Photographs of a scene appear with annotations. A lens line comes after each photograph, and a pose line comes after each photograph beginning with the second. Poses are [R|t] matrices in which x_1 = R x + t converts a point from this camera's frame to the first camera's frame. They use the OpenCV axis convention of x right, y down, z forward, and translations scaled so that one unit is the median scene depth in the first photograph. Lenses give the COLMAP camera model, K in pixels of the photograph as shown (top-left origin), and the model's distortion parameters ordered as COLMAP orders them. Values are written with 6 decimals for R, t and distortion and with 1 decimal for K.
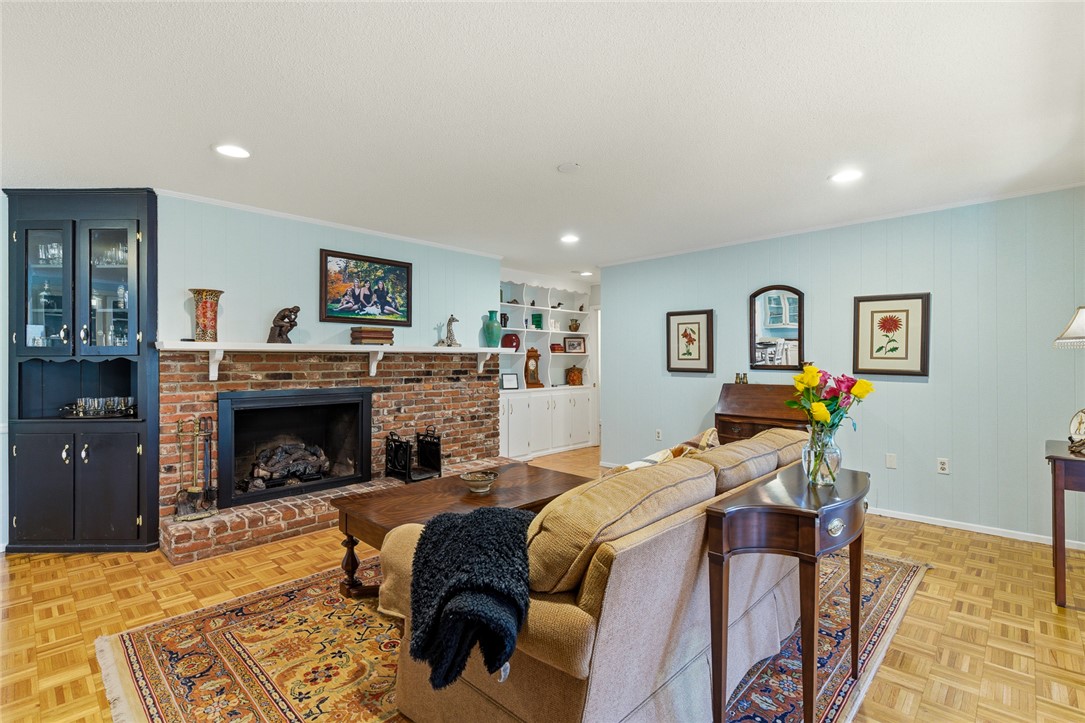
lens RADIAL K [[511.9, 0, 546.6], [0, 511.9, 368.3], [0, 0, 1]] dist [-0.017106, -0.000138]
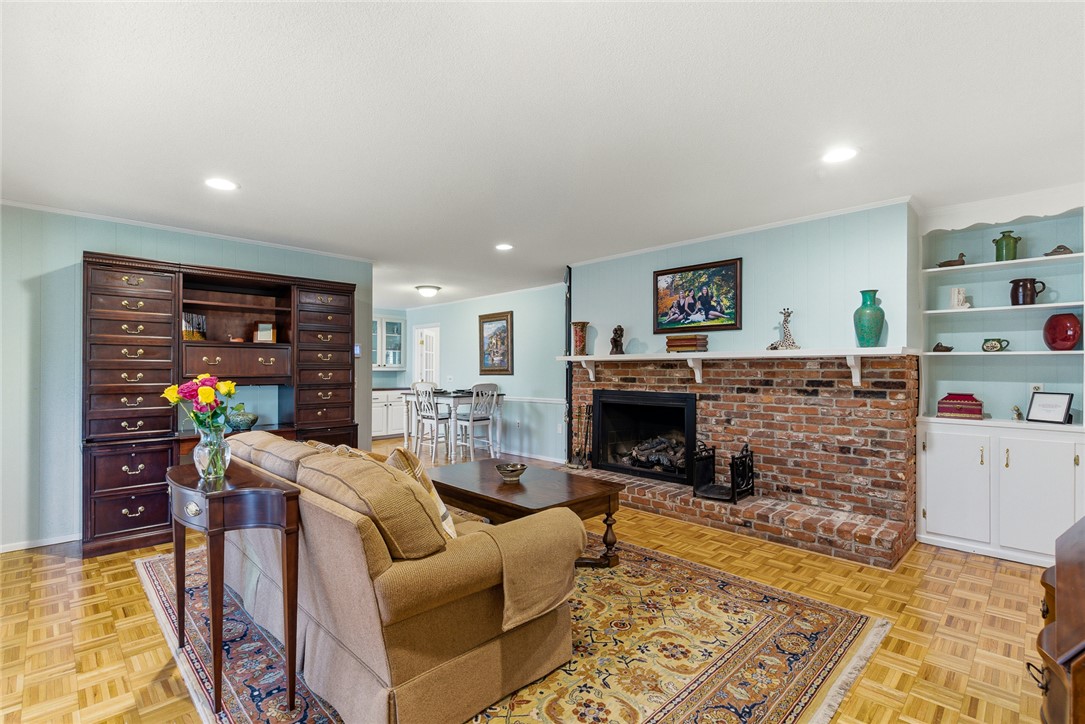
lens RADIAL K [[513.3, 0, 530.6], [0, 513.3, 364.9], [0, 0, 1]] dist [-0.002414, -0.001148]
pose [[-0.057686, -0.004150, -0.998326, 0.675513], [-0.012827, 0.999912, -0.003416, -0.012493], [0.998252, 0.012609, -0.057735, 0.720842]]
